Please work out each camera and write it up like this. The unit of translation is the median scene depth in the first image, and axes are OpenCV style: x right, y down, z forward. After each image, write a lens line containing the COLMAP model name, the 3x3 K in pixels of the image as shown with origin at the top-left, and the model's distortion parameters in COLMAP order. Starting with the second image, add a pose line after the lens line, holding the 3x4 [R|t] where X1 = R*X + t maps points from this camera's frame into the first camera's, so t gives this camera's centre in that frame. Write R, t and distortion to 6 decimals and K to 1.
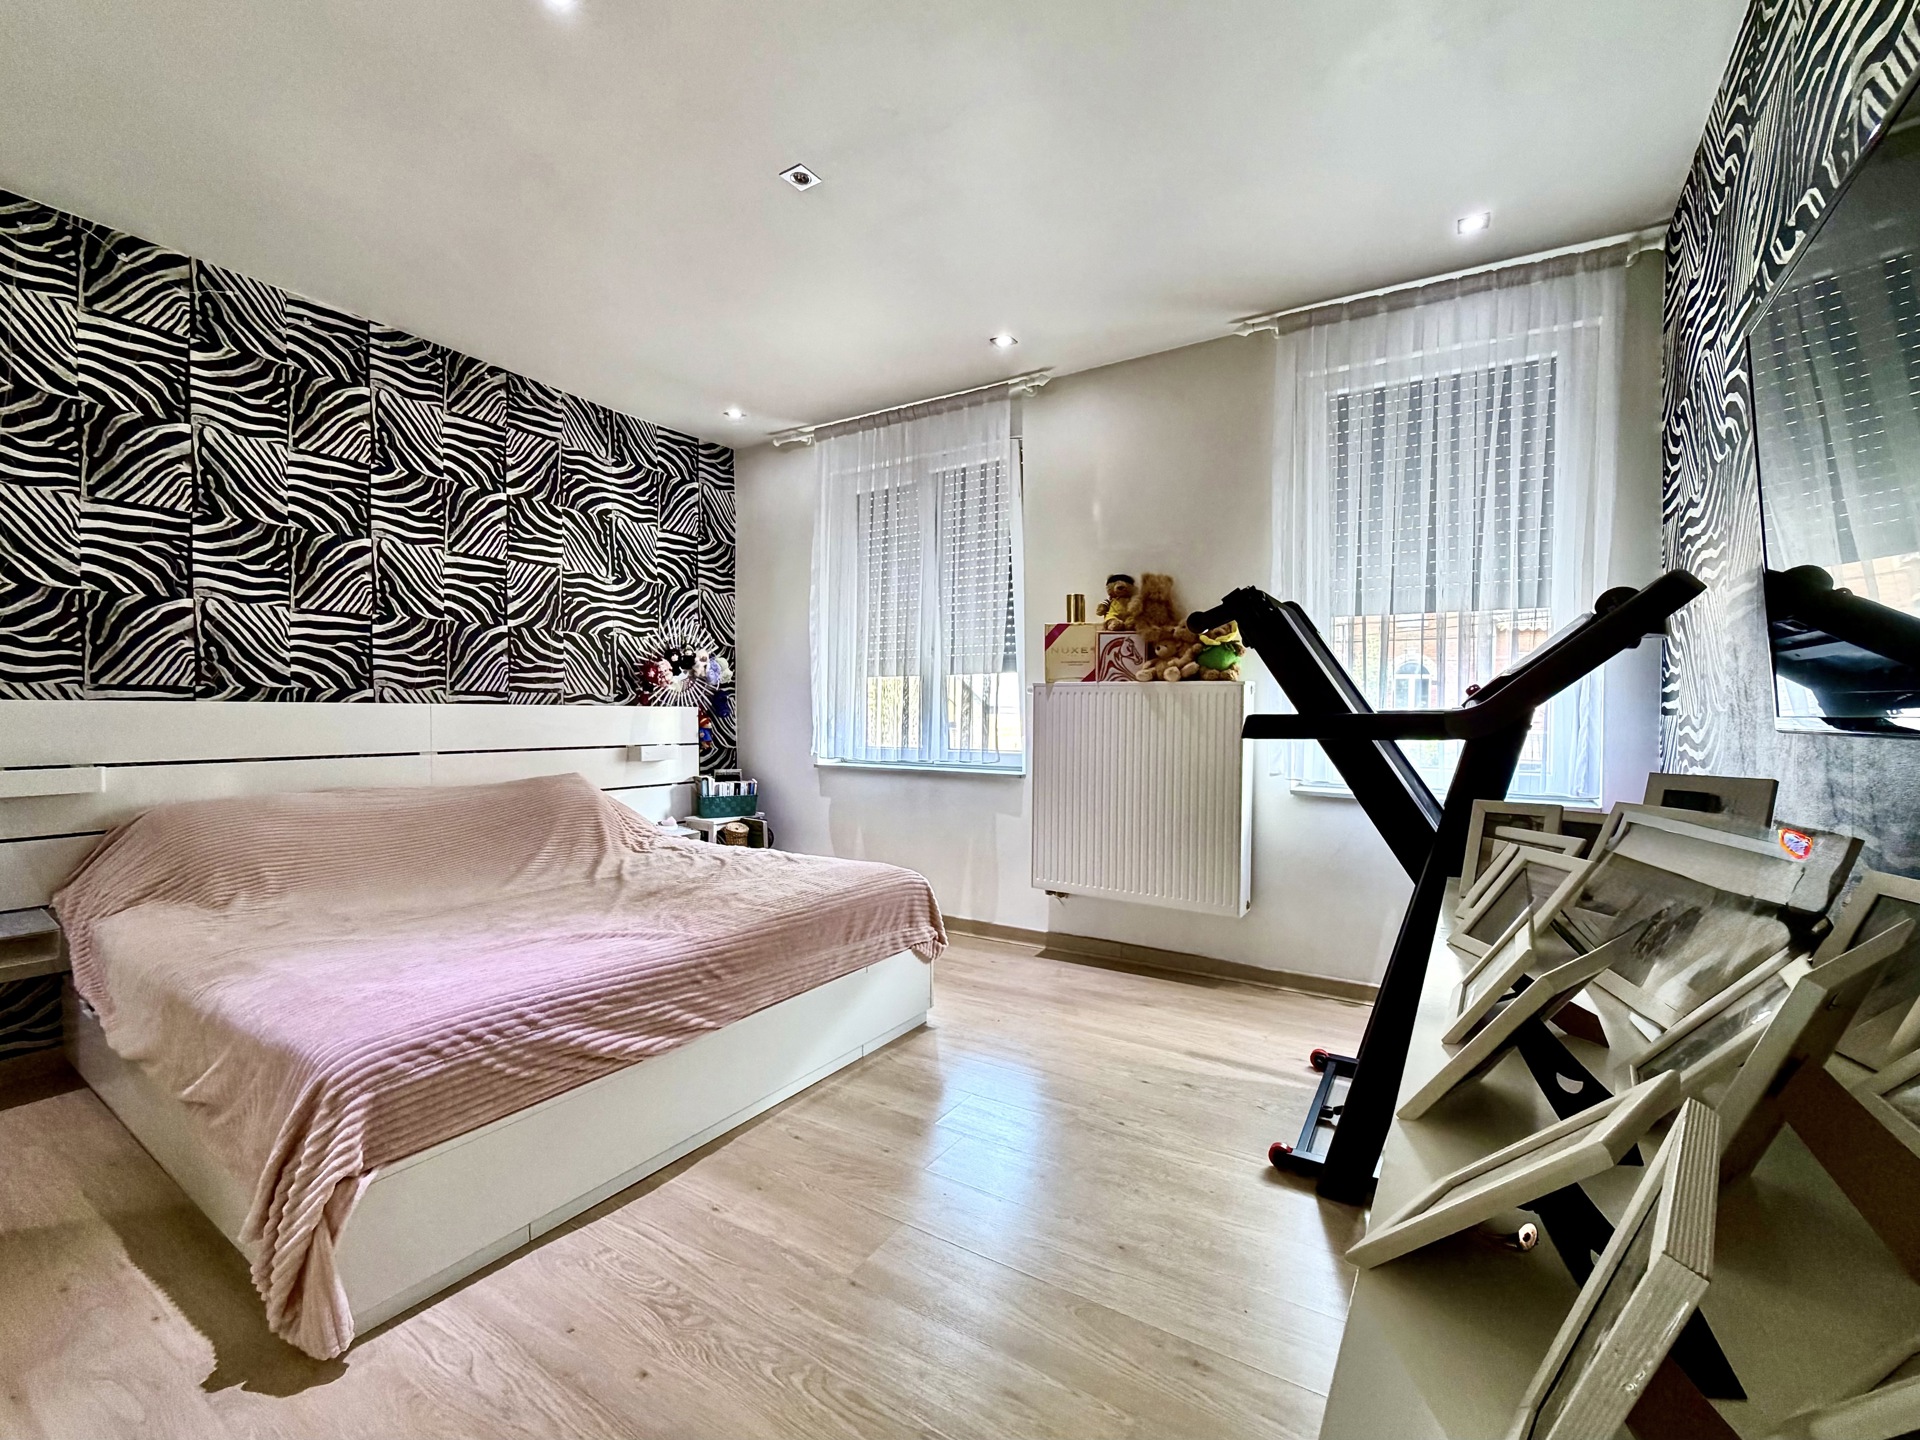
lens RADIAL K [[811.4, 0, 962.8], [0, 811.4, 720.3], [0, 0, 1]] dist [-0.000293, -0.000029]
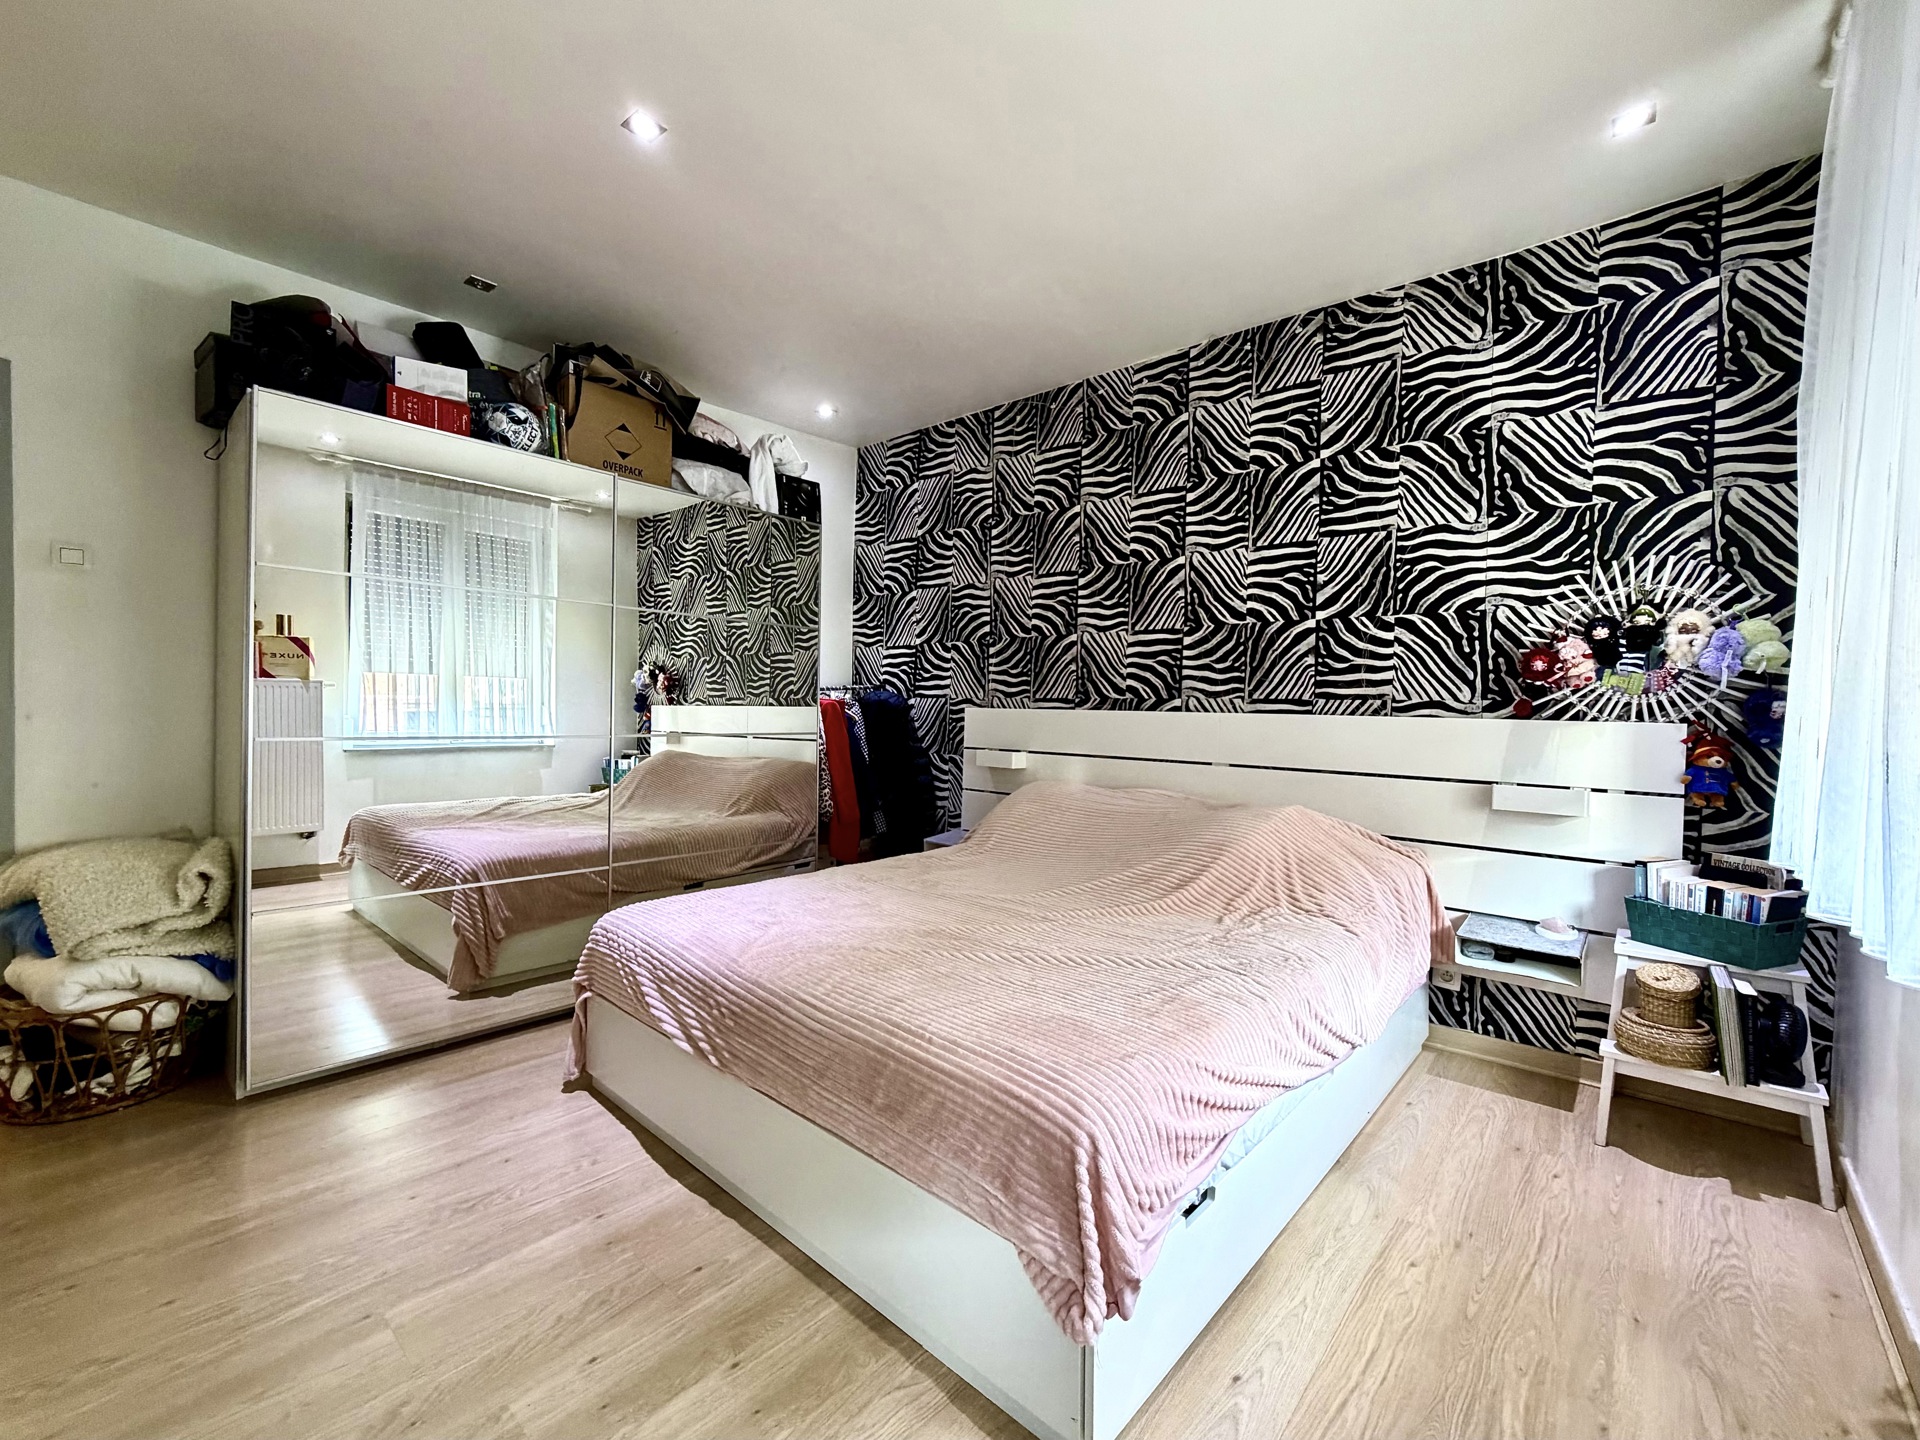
lens RADIAL K [[794.8, 0, 961.8], [0, 794.8, 716.0], [0, 0, 1]] dist [-0.000038, -0.000391]
pose [[-0.164590, 0.009406, -0.986317, 0.293181], [-0.025850, 0.999570, 0.013846, -0.020167], [0.986023, 0.027775, -0.164276, 0.781402]]
